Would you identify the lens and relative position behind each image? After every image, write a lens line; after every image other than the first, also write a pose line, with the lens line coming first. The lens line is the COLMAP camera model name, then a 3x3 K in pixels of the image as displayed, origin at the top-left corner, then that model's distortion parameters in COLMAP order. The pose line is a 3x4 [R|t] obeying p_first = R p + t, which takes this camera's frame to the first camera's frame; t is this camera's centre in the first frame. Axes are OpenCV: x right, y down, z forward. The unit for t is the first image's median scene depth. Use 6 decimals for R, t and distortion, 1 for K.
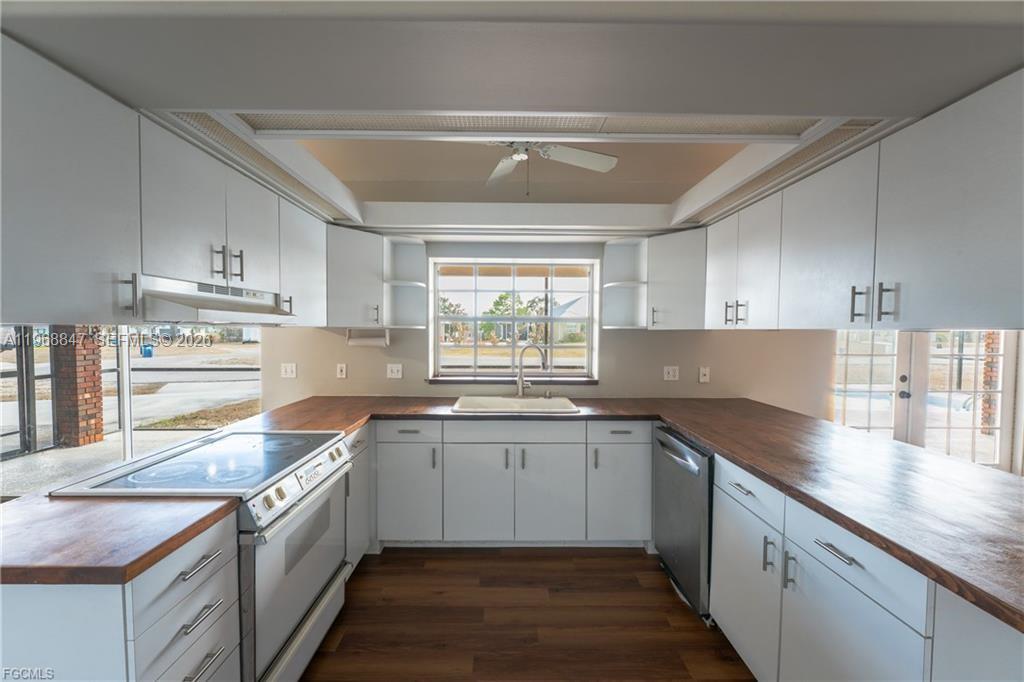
lens RADIAL K [[405.2, 0, 510.4], [0, 405.2, 341.6], [0, 0, 1]] dist [-0.001967, -0.000041]
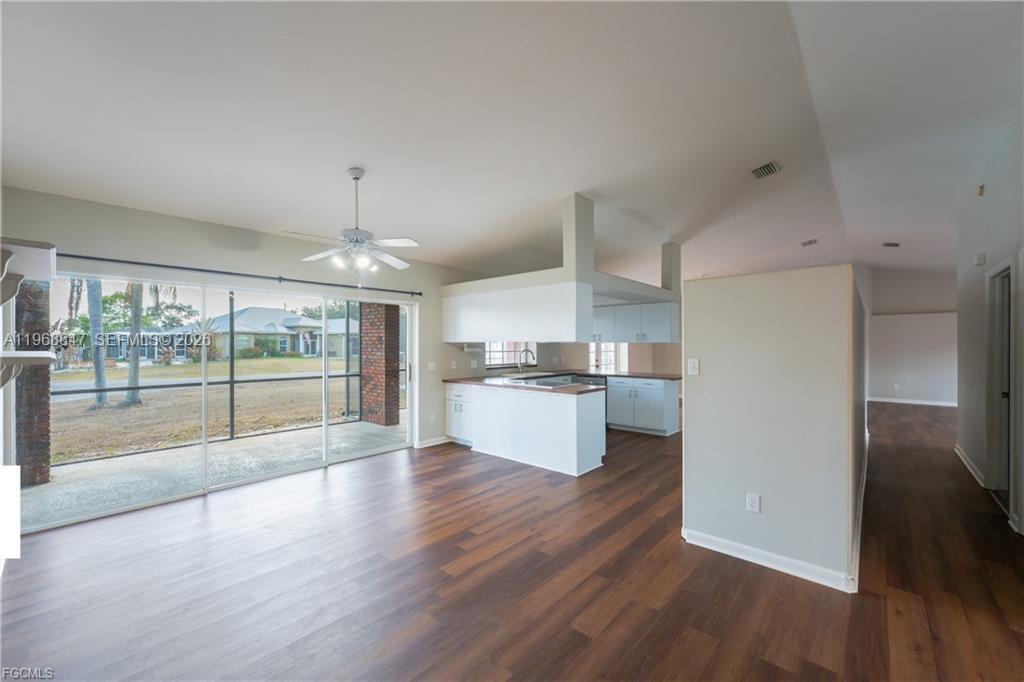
lens RADIAL K [[405.2, 0, 515.0], [0, 405.2, 342.0], [0, 0, 1]] dist [-0.001967, -0.000041]
pose [[0.669434, -0.007093, 0.742837, -1.326244], [0.031305, 0.999336, -0.018669, 0.005772], [-0.742211, 0.035752, 0.669212, -0.365542]]
